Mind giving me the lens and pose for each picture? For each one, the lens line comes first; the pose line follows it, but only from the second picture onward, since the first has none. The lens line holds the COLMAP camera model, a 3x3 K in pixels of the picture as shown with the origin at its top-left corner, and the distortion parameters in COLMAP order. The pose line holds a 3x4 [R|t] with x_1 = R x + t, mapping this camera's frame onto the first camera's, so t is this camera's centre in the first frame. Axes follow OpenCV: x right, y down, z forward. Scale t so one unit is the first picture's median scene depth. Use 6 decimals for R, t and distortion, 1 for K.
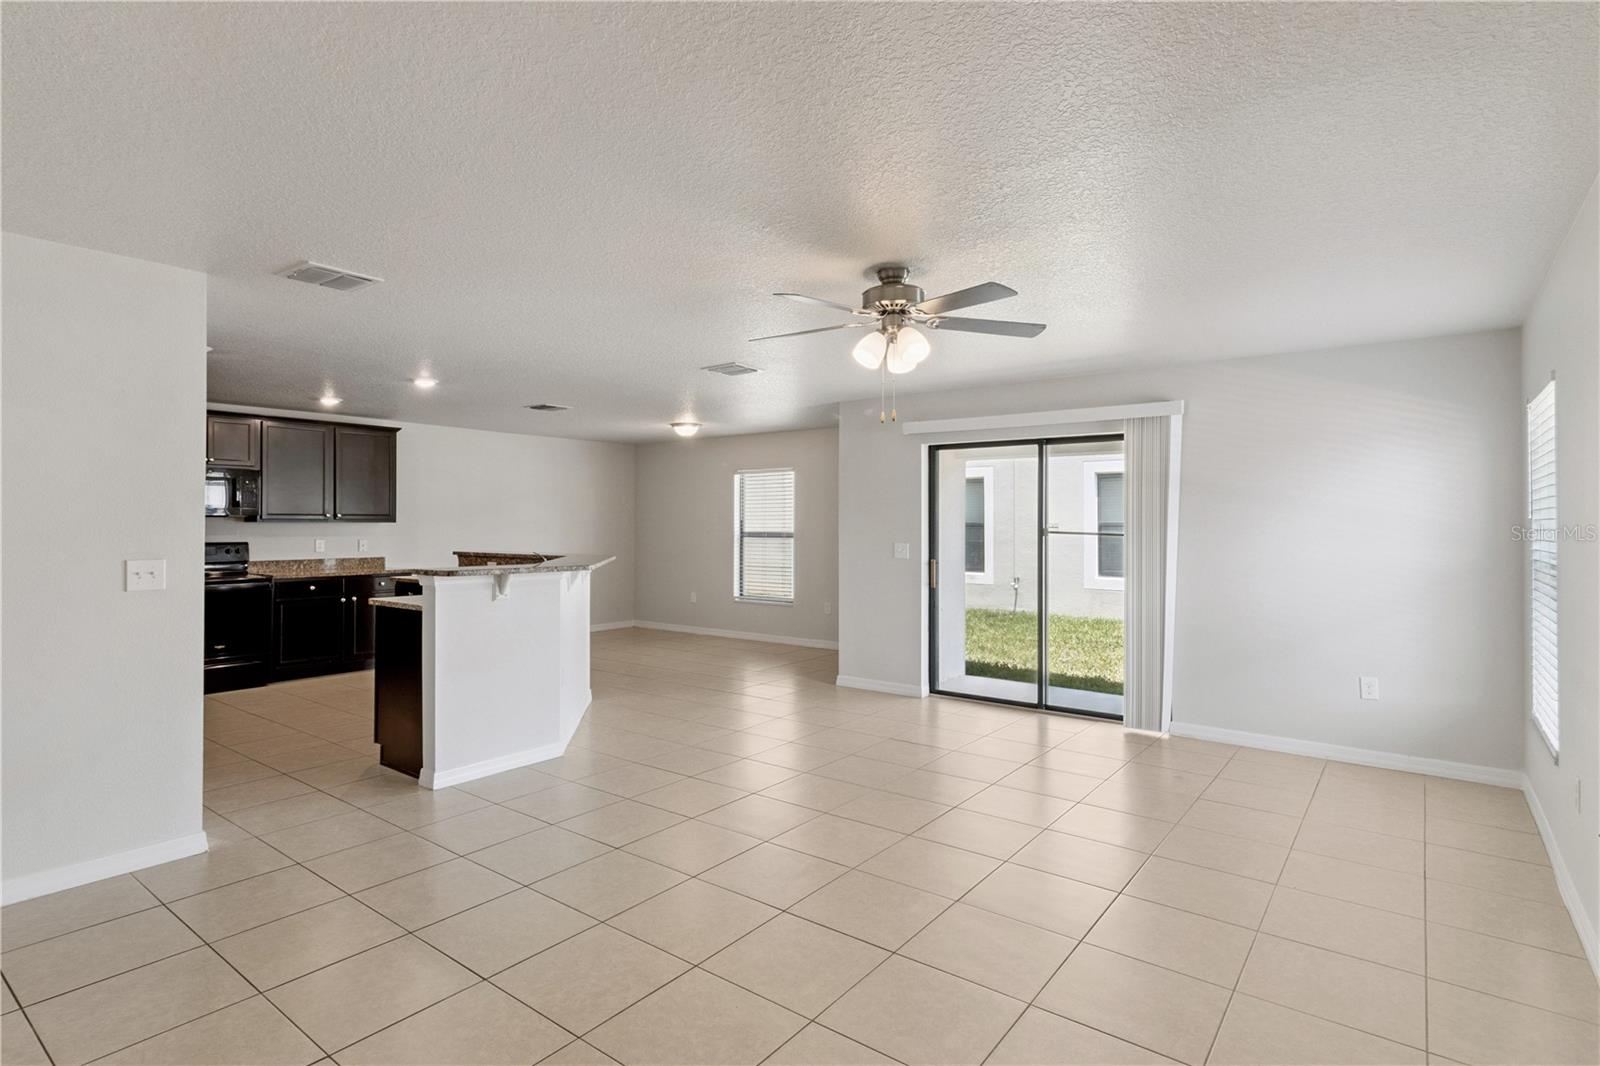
lens RADIAL K [[806.9, 0, 791.2], [0, 806.9, 519.1], [0, 0, 1]] dist [0.000490, -0.002268]
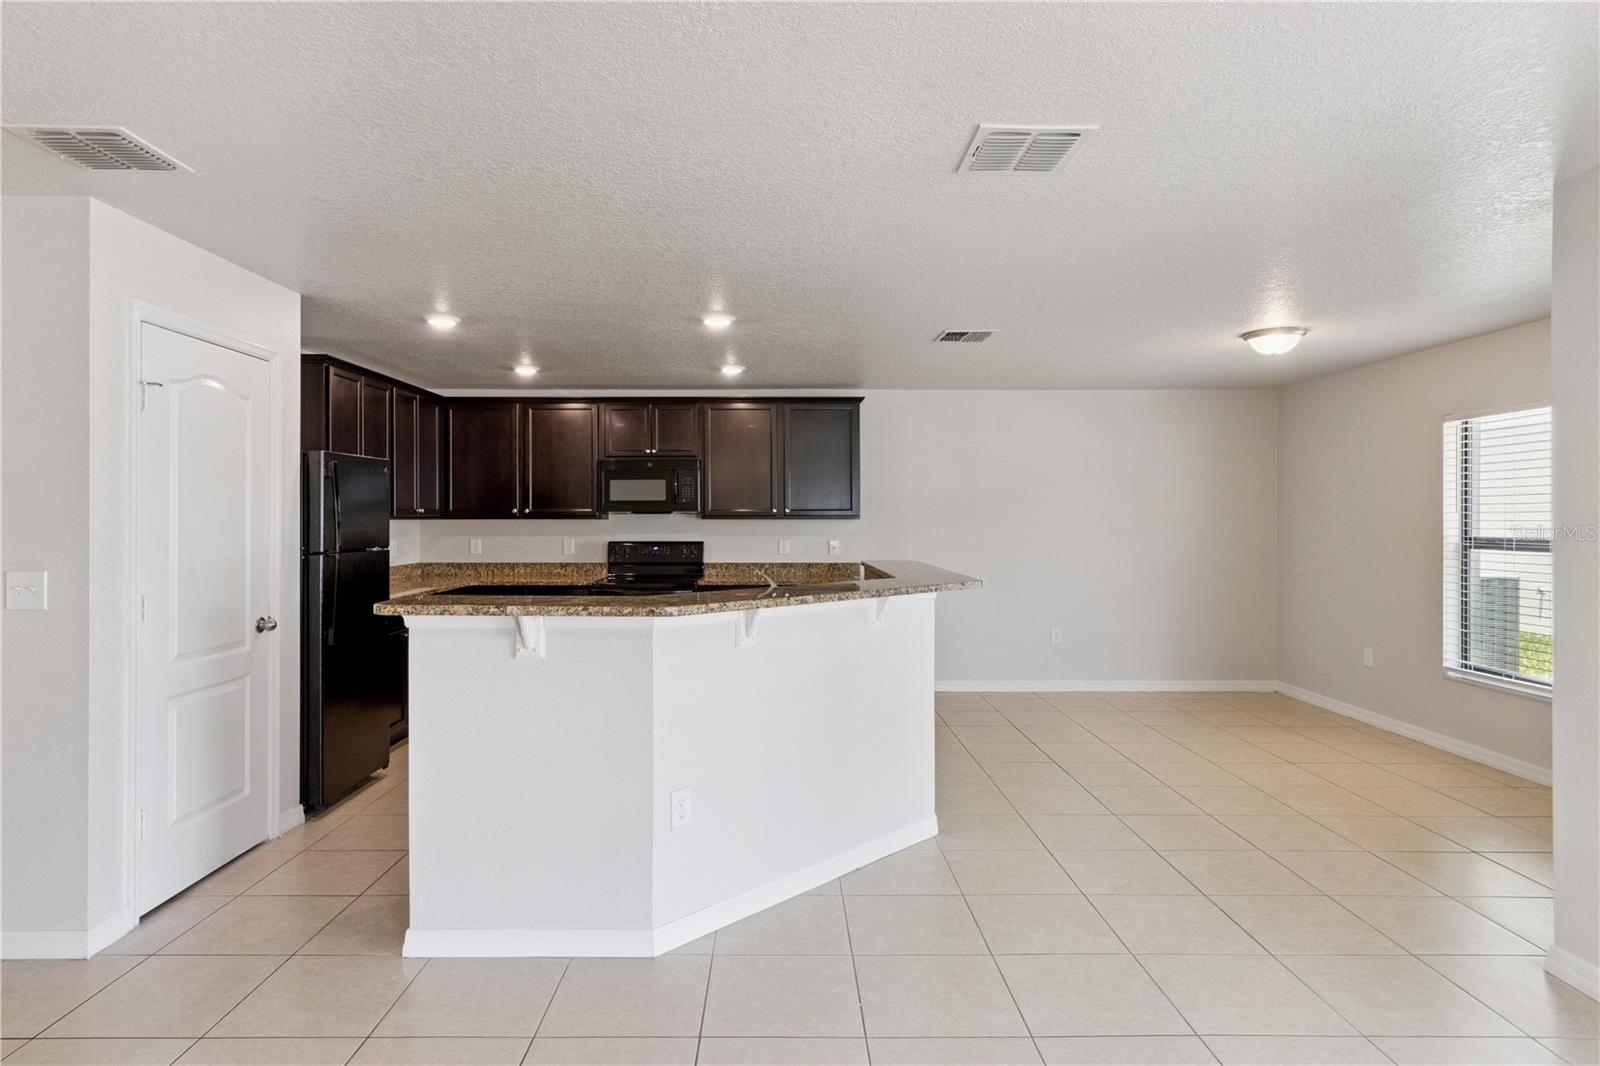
lens RADIAL K [[886.1, 0, 787.5], [0, 886.1, 518.7], [0, 0, 1]] dist [0.004526, 0.002105]
pose [[0.608585, -0.000247, -0.793488, 0.151513], [0.006192, 0.999971, 0.004437, -0.000617], [0.793464, -0.007613, 0.608569, 0.452272]]
